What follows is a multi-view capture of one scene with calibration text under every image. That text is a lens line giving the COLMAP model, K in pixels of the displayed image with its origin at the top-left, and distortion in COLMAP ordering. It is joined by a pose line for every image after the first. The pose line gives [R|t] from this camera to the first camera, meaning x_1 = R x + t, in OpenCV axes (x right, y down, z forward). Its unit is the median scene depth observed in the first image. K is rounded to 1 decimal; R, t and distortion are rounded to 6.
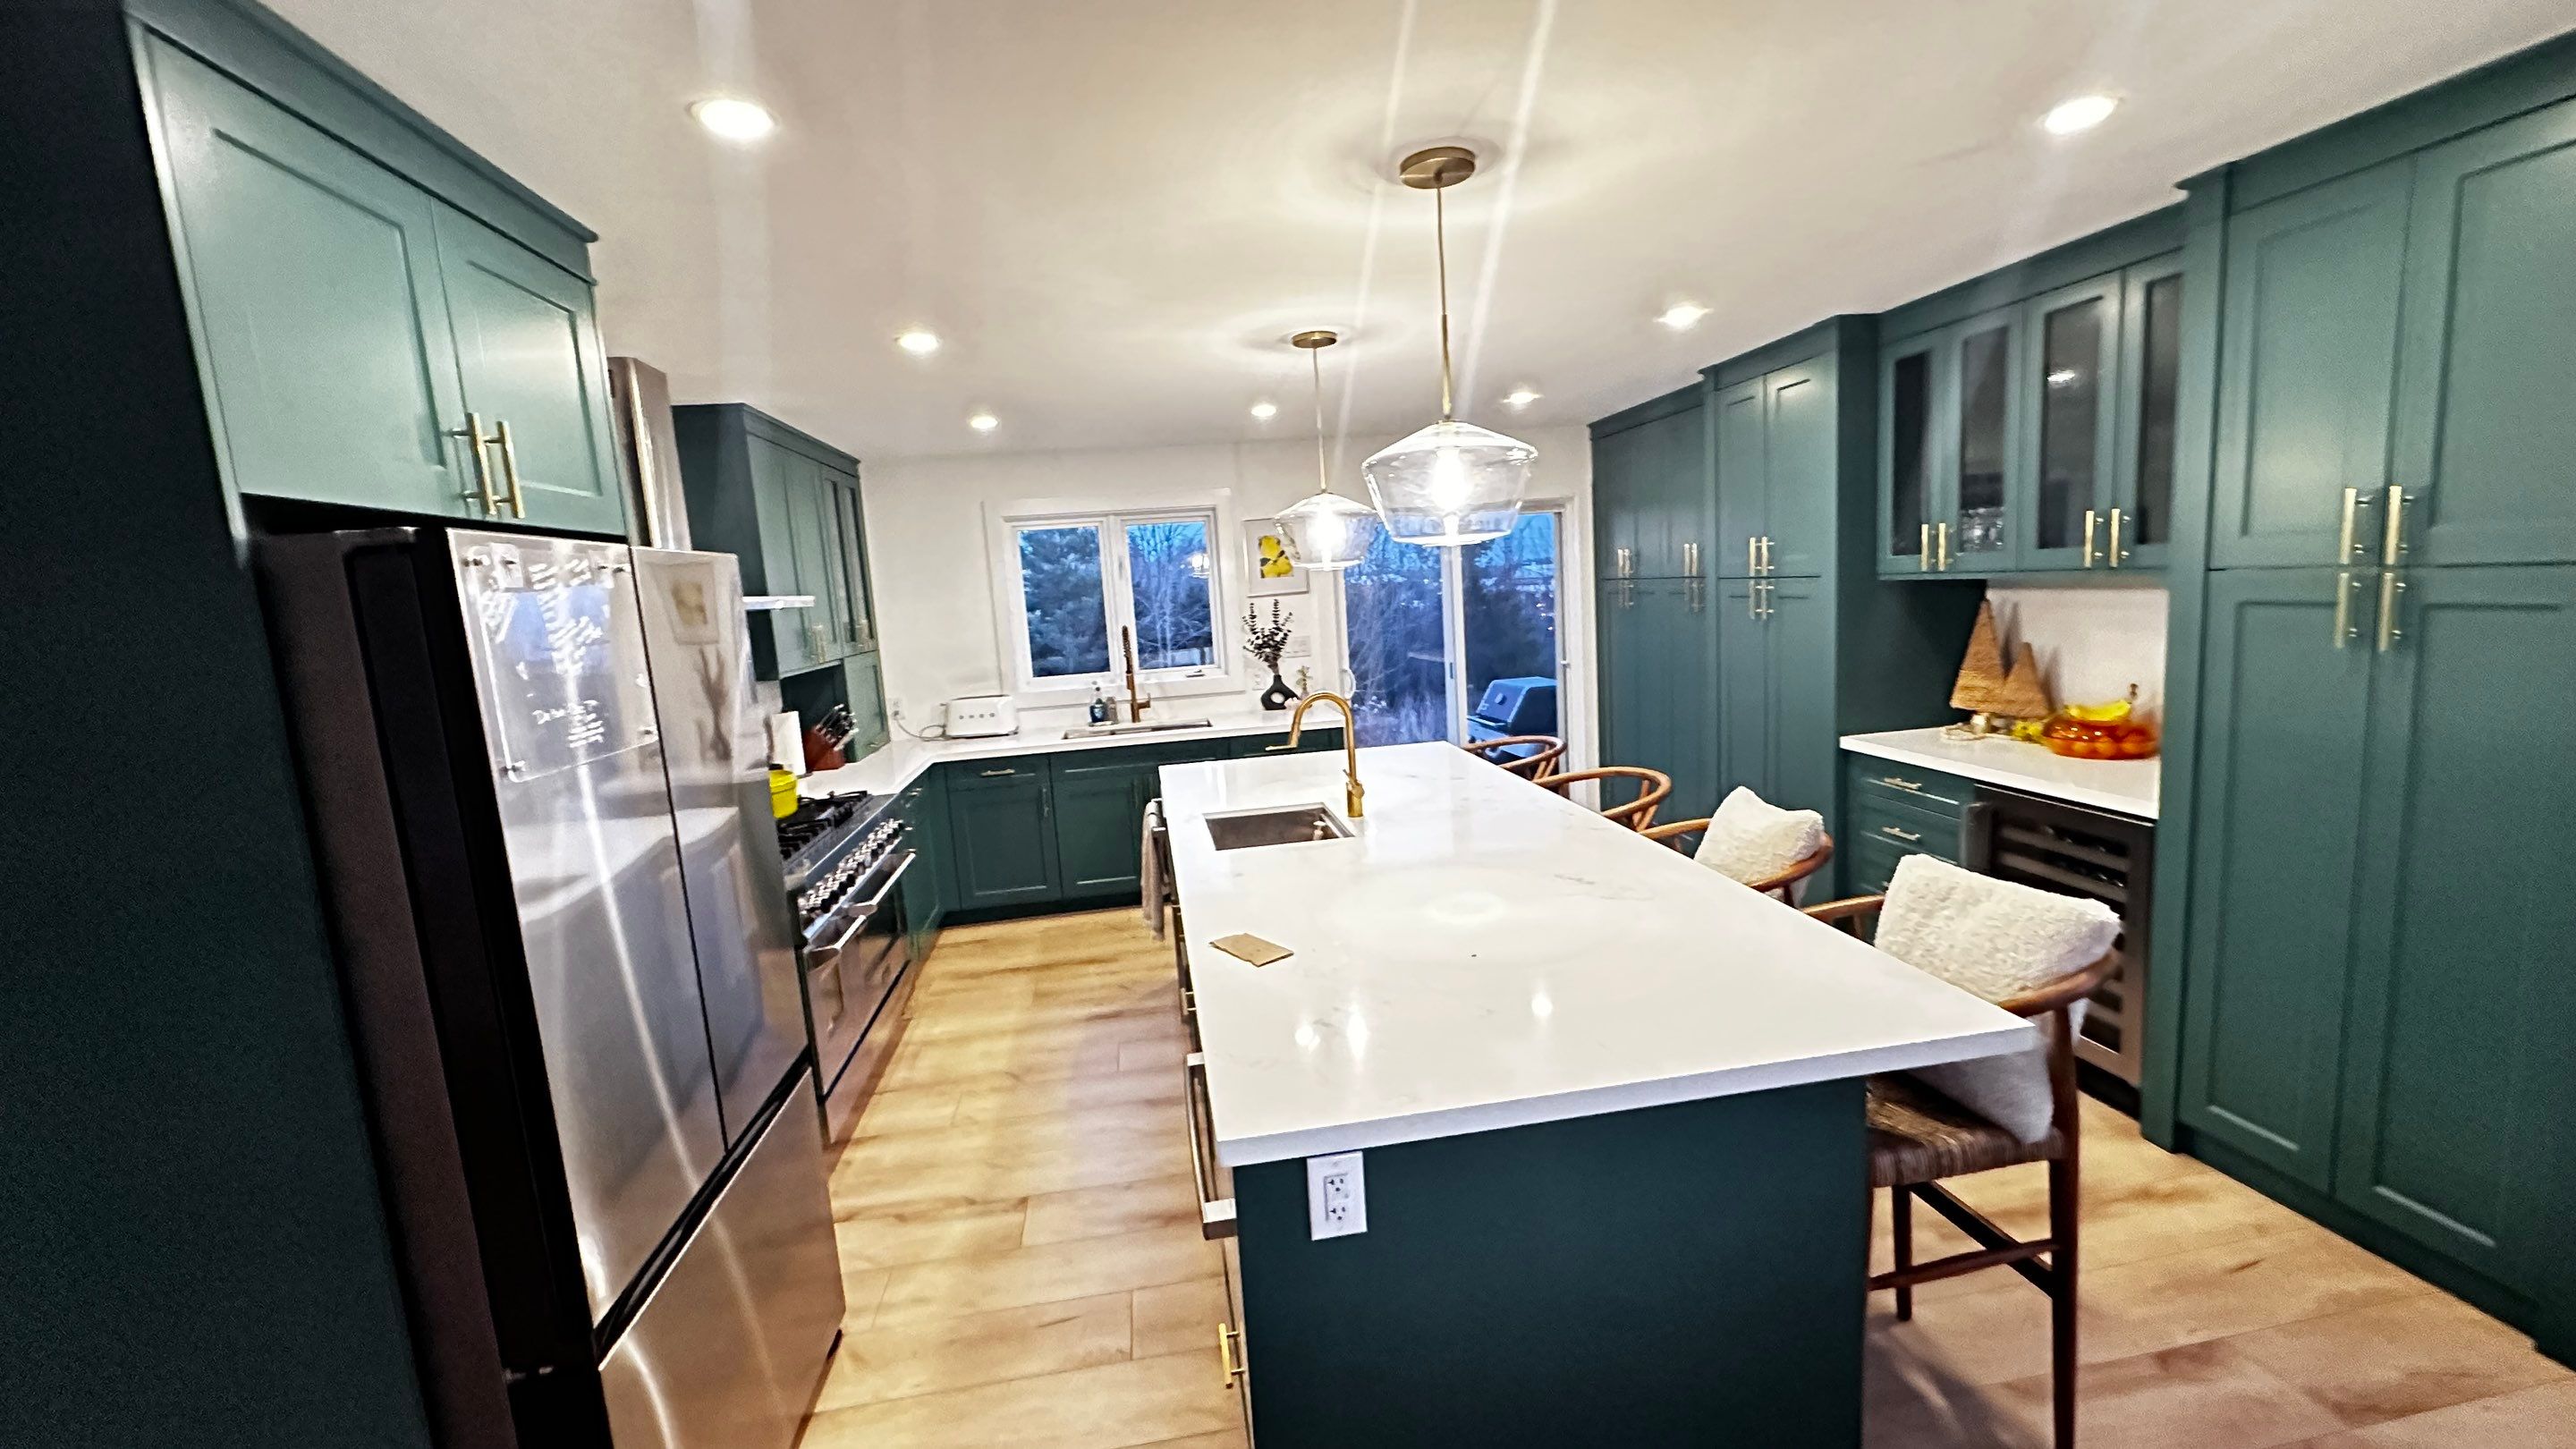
lens RADIAL K [[1025.1, 0, 1277.6], [0, 1025.1, 729.7], [0, 0, 1]] dist [0.001668, 0.000041]
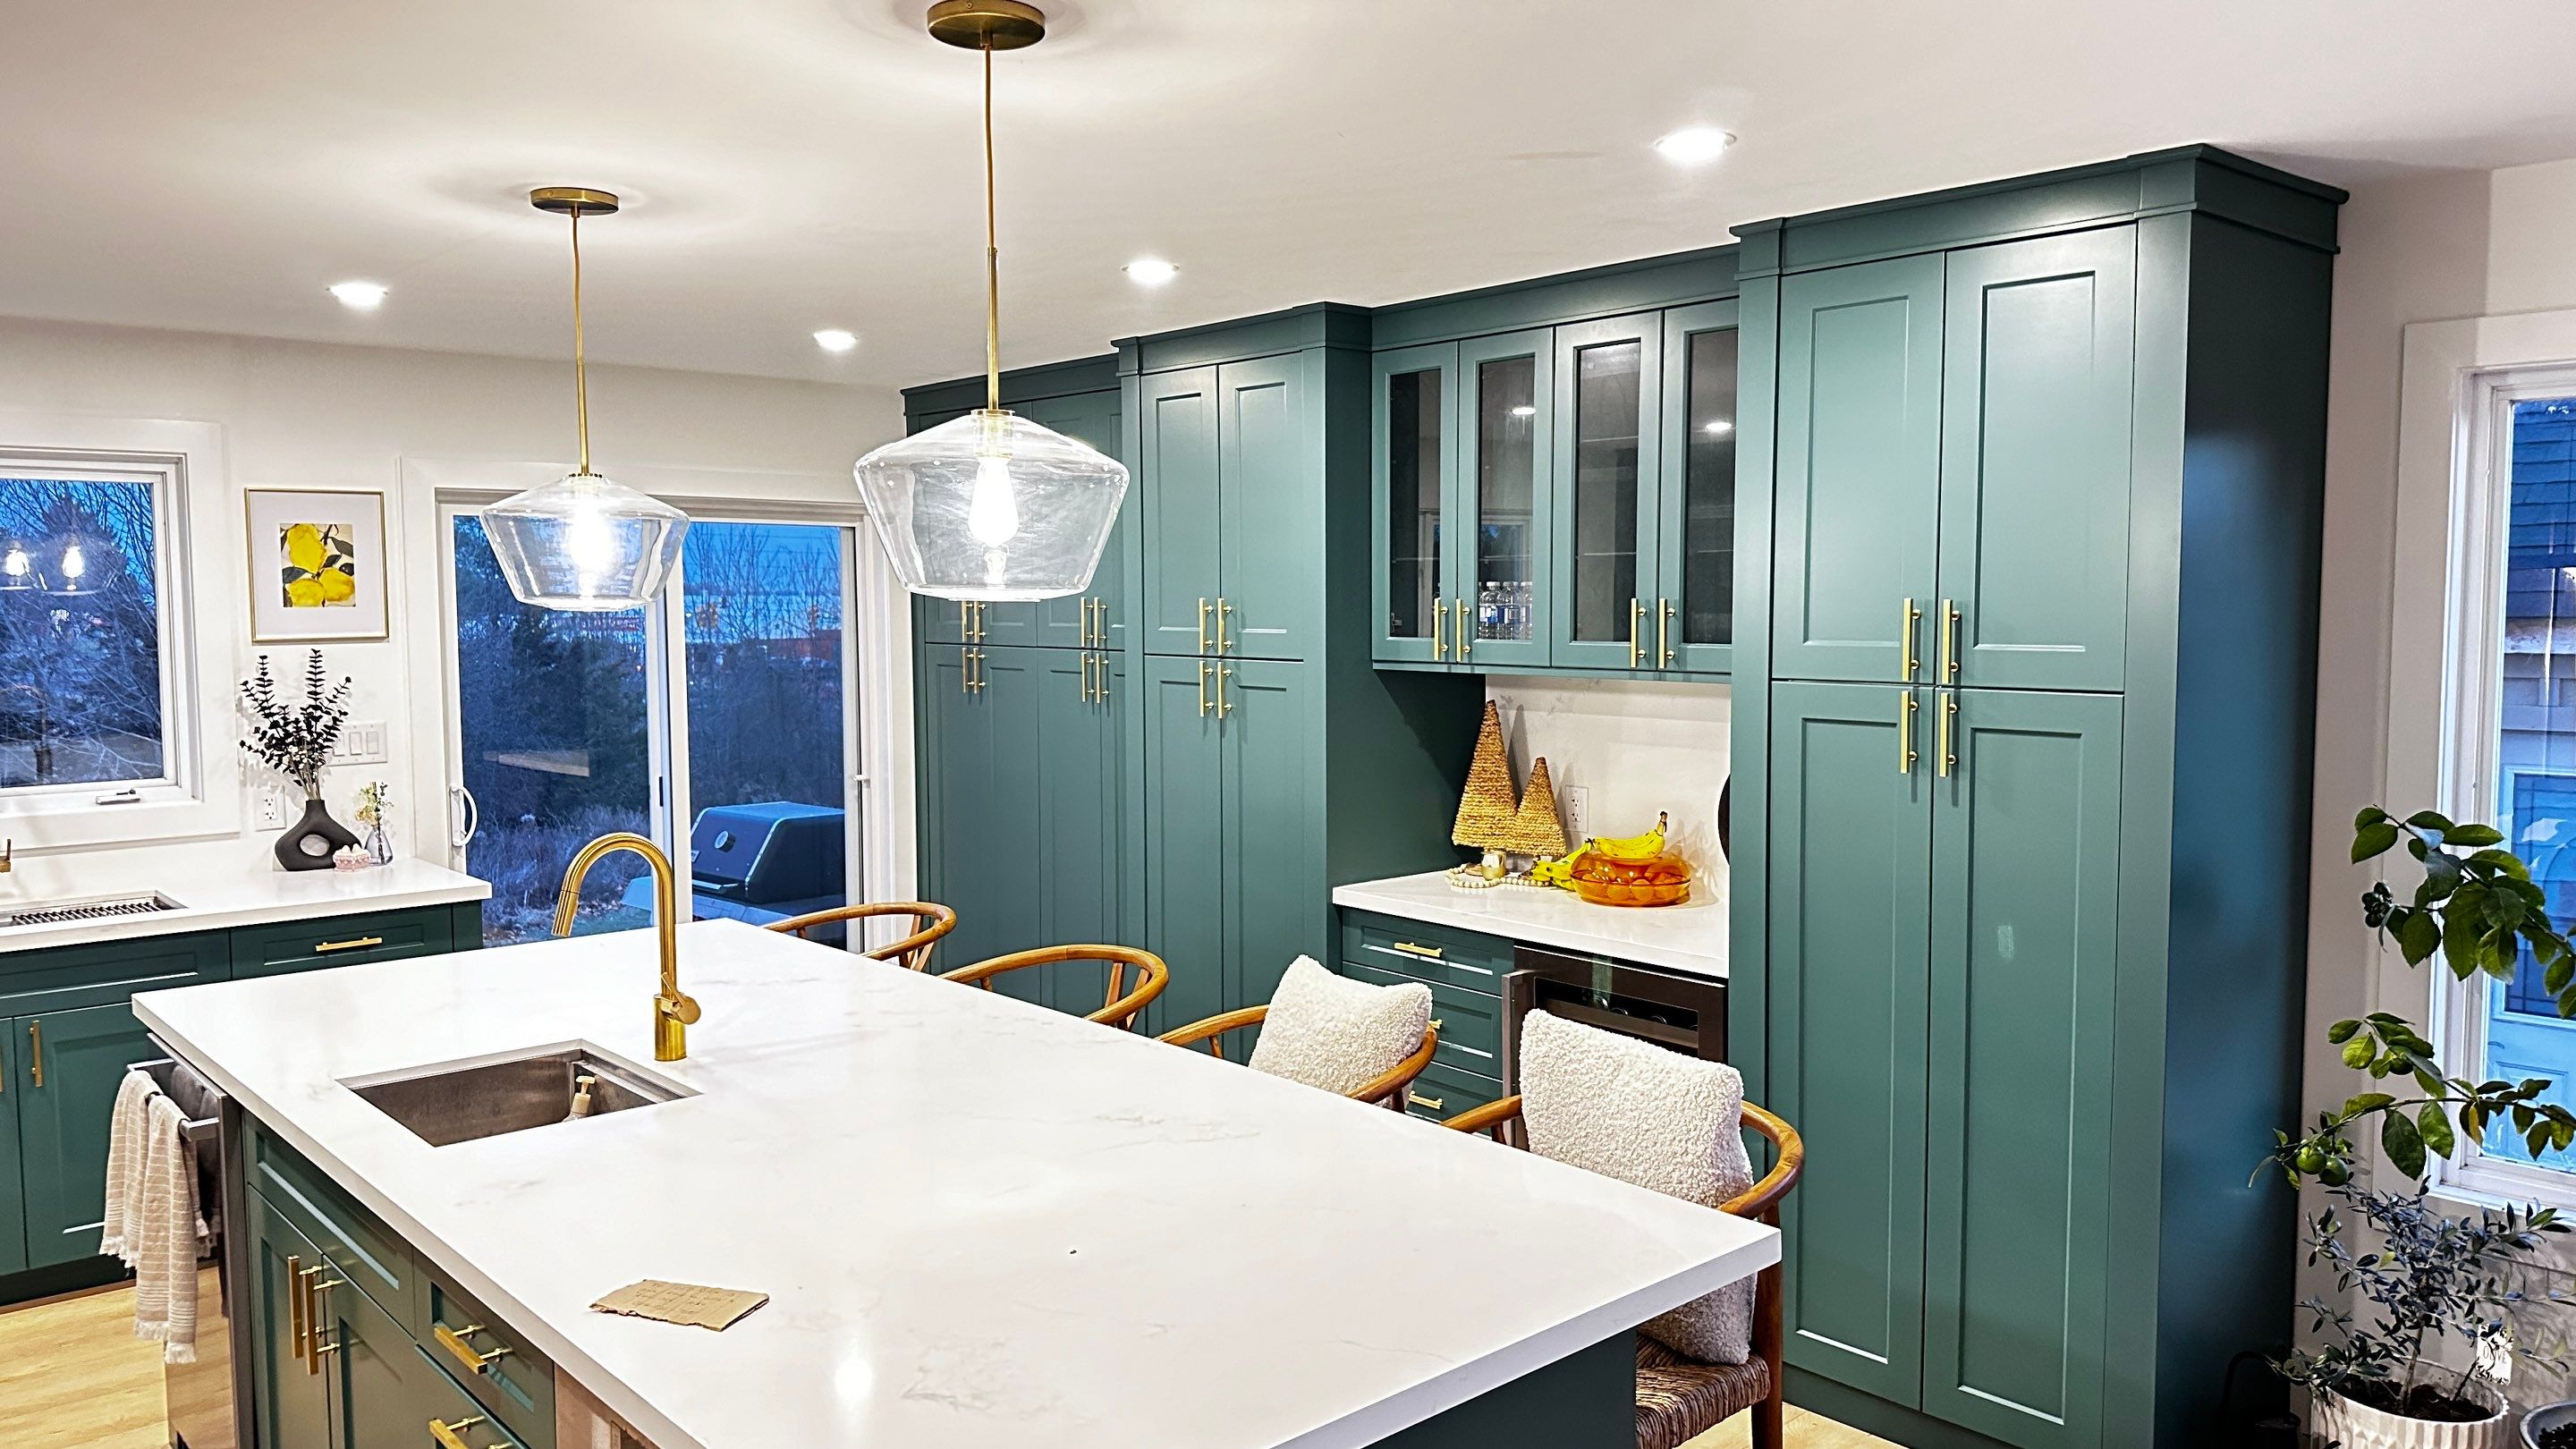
lens RADIAL K [[1815.6, 0, 1281.4], [0, 1815.6, 730.5], [0, 0, 1]] dist [0.079218, -0.114193]
pose [[0.825255, 0.020243, 0.564398, -0.192333], [0.029756, 0.996411, -0.079247, -0.003111], [-0.563976, 0.082193, 0.821691, -0.010477]]
